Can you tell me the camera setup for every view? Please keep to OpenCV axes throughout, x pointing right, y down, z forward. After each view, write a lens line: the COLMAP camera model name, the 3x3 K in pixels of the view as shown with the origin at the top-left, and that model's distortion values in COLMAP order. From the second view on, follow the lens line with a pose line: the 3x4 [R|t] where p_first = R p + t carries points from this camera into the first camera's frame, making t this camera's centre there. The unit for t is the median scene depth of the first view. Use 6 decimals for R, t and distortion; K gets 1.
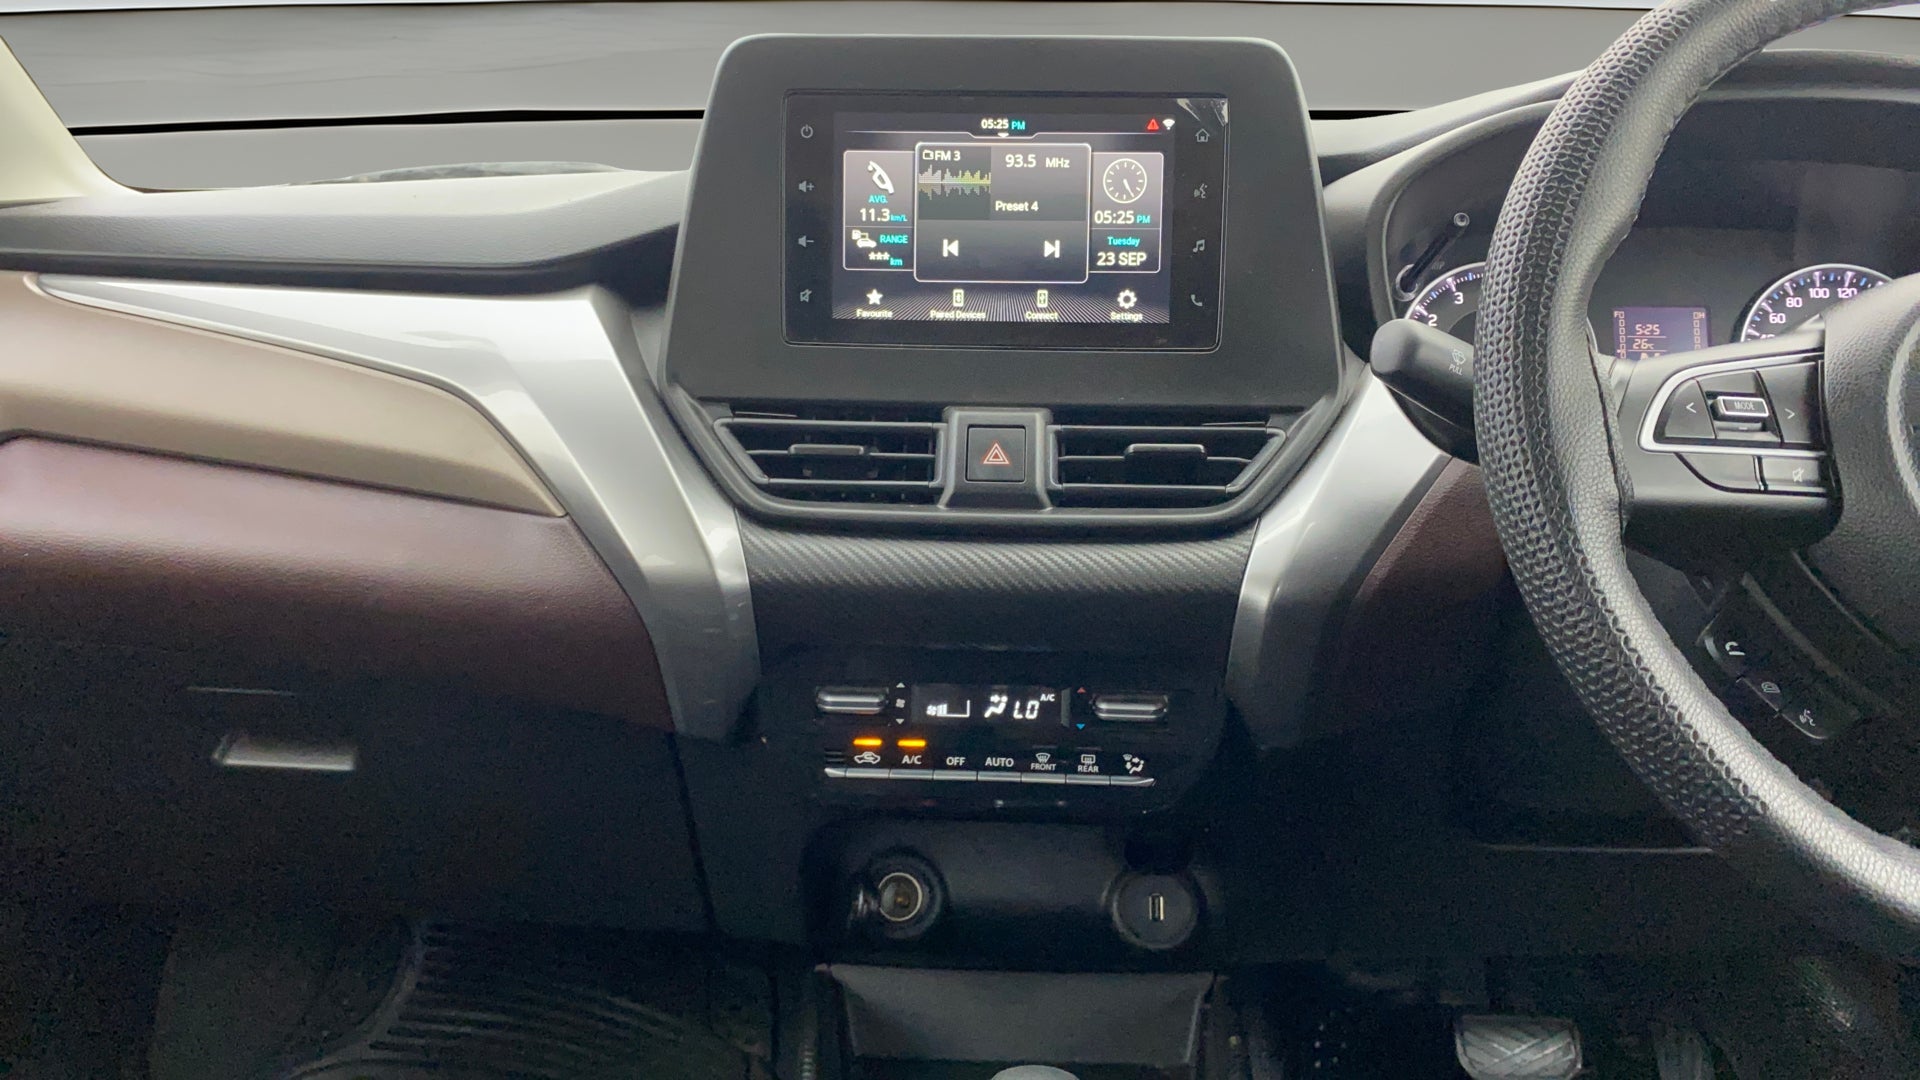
lens RADIAL K [[1388.6, 0, 956.3], [0, 1388.6, 563.2], [0, 0, 1]] dist [0.029191, -0.064595]
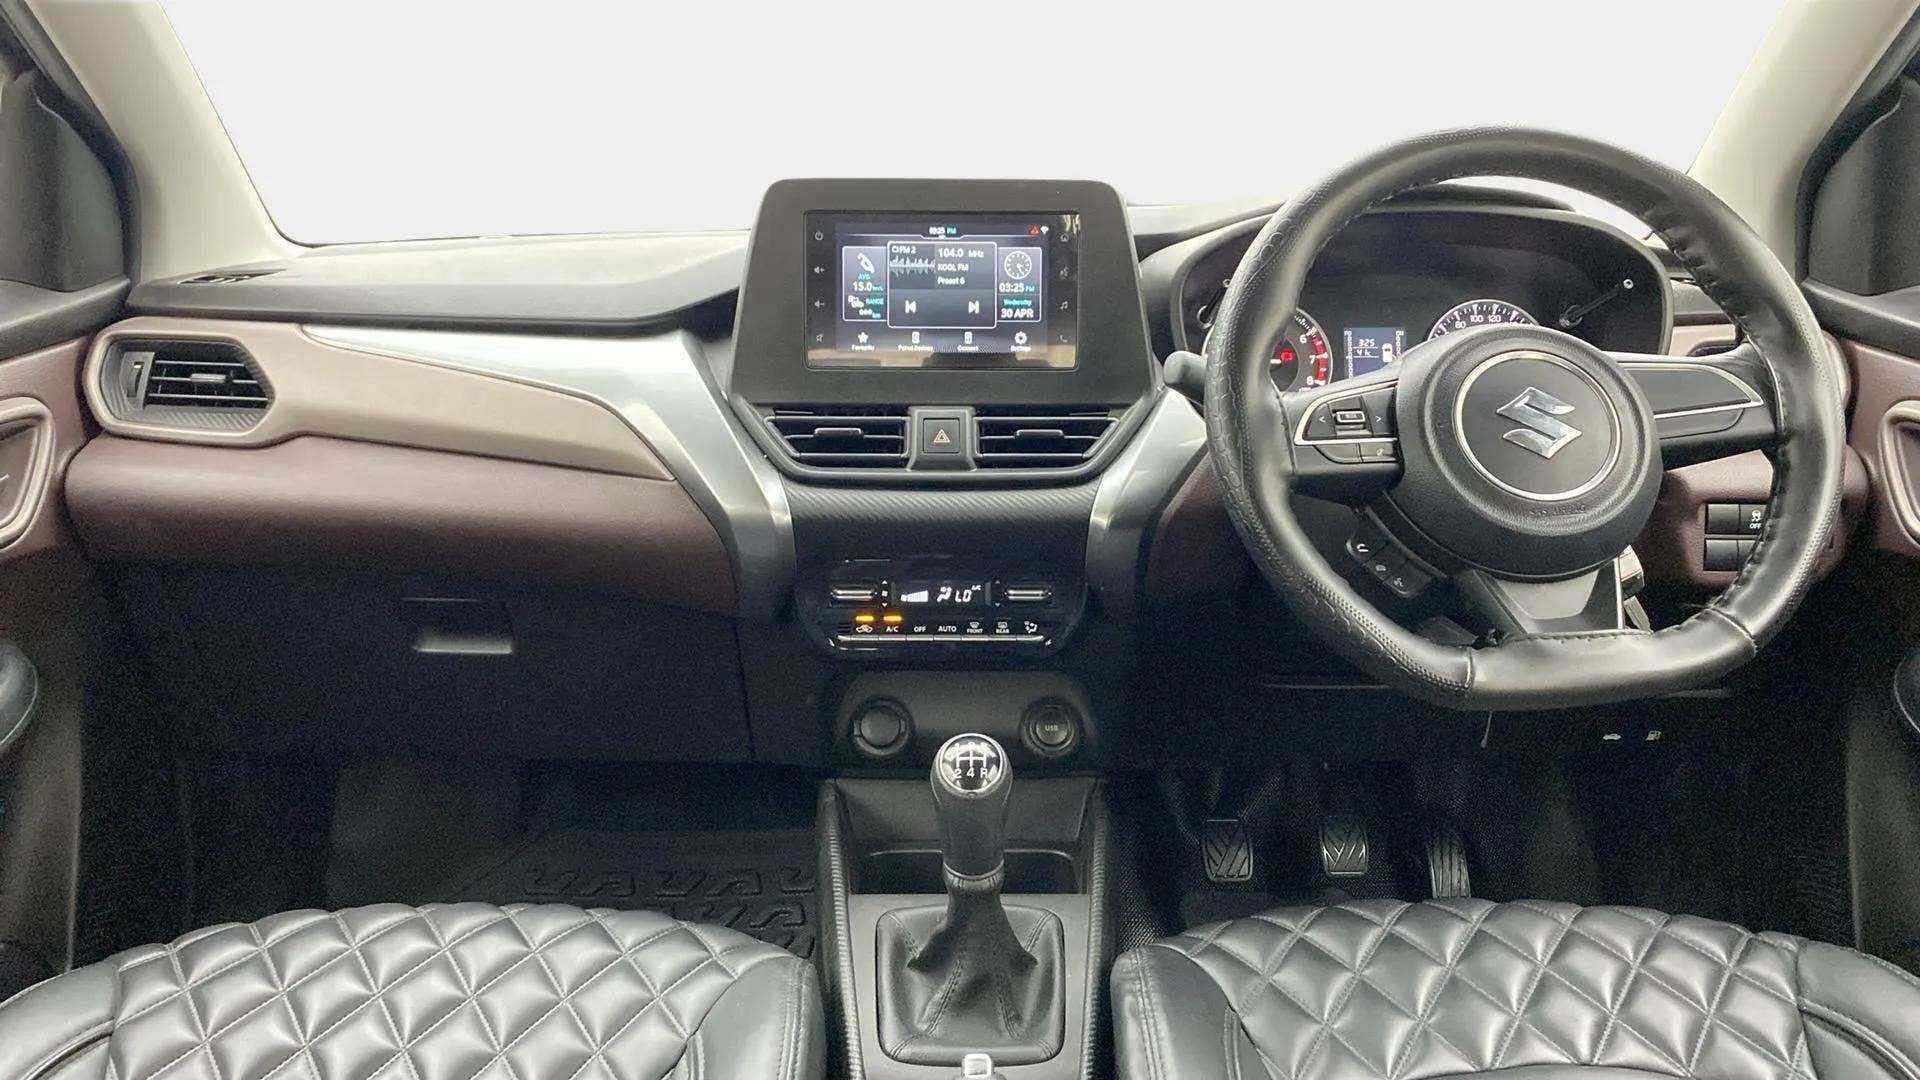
lens RADIAL K [[1388.6, 0, 941.8], [0, 1388.6, 525.6], [0, 0, 1]] dist [0.029191, -0.064595]
pose [[0.999209, -0.019118, 0.034874, -0.028545], [0.018730, 0.999759, 0.011436, 0.006335], [-0.035084, -0.010773, 0.999326, -0.596301]]
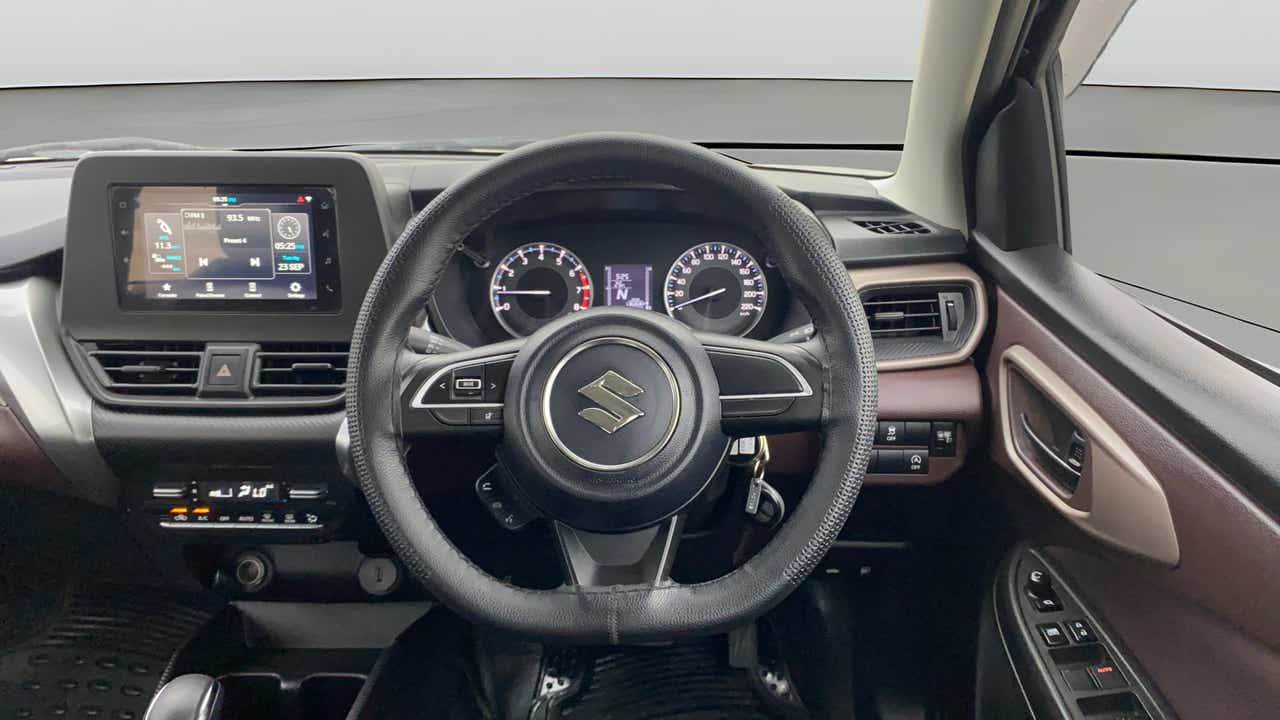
lens RADIAL K [[925.7, 0, 649.9], [0, 925.7, 361.0], [0, 0, 1]] dist [0.029191, -0.064595]
pose [[0.999184, -0.018762, 0.035755, 0.571736], [0.015309, 0.995407, 0.094498, -0.201702], [-0.037364, -0.093874, 0.994883, -0.332783]]
